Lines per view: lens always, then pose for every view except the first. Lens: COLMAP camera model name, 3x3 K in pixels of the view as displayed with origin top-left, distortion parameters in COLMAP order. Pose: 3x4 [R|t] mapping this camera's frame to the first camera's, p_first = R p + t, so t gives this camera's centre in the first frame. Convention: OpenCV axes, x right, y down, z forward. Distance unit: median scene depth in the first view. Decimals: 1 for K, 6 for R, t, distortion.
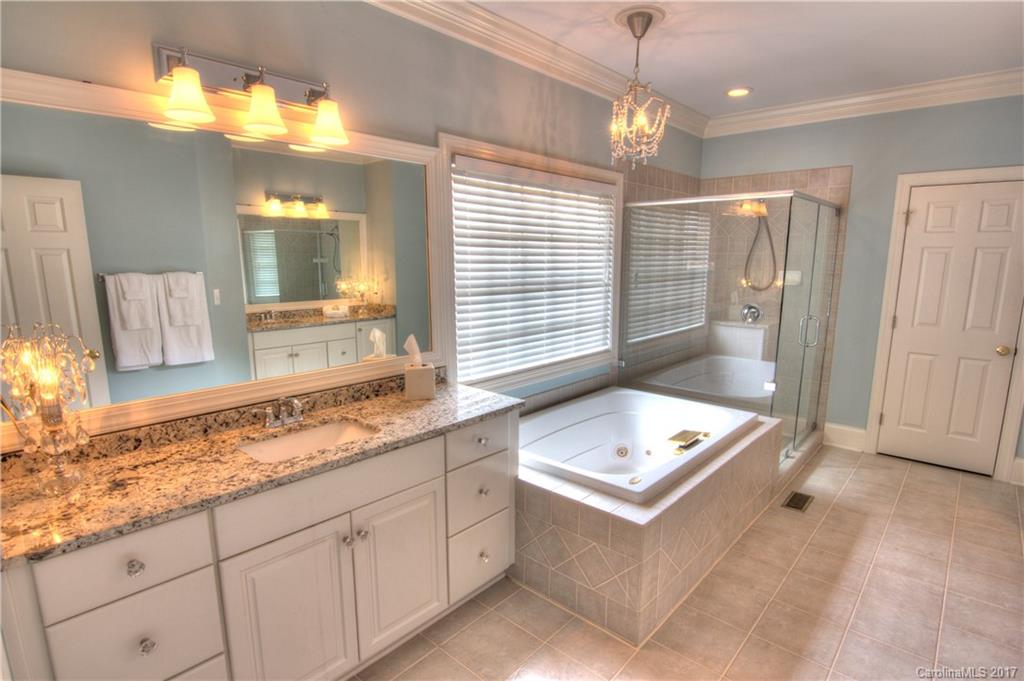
lens RADIAL K [[523.0, 0, 518.5], [0, 523.0, 348.4], [0, 0, 1]] dist [-0.013520, -0.001445]
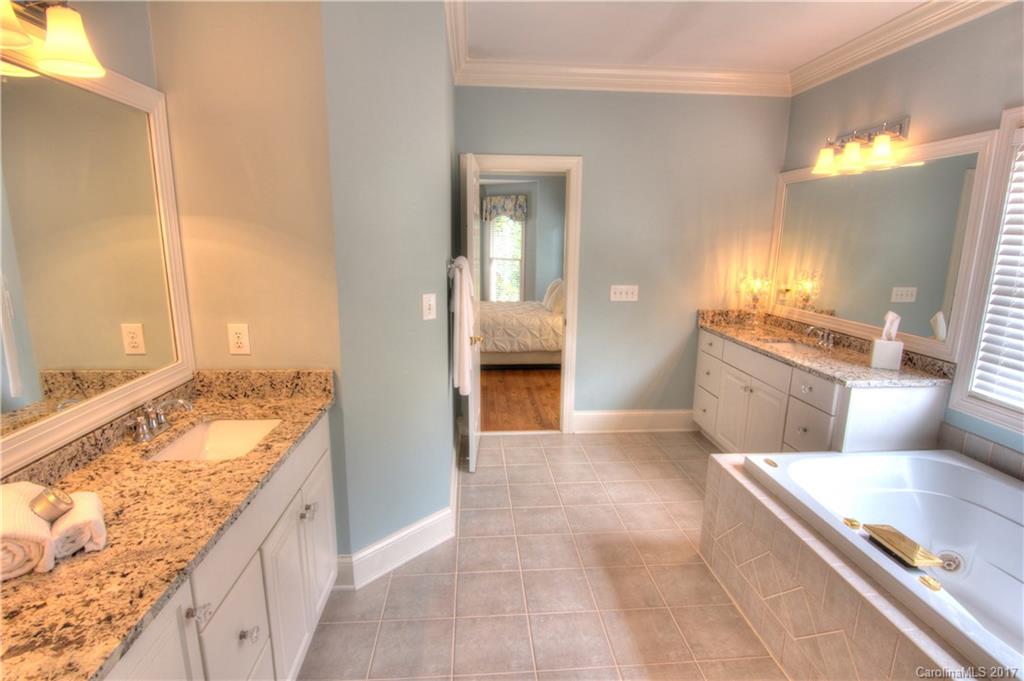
lens RADIAL K [[523.0, 0, 513.6], [0, 523.0, 340.5], [0, 0, 1]] dist [-0.013520, -0.001445]
pose [[-0.695251, 0.126647, -0.707521, 1.307103], [-0.140828, 0.941273, 0.306875, -0.220348], [0.704836, 0.312993, -0.636586, 1.263203]]
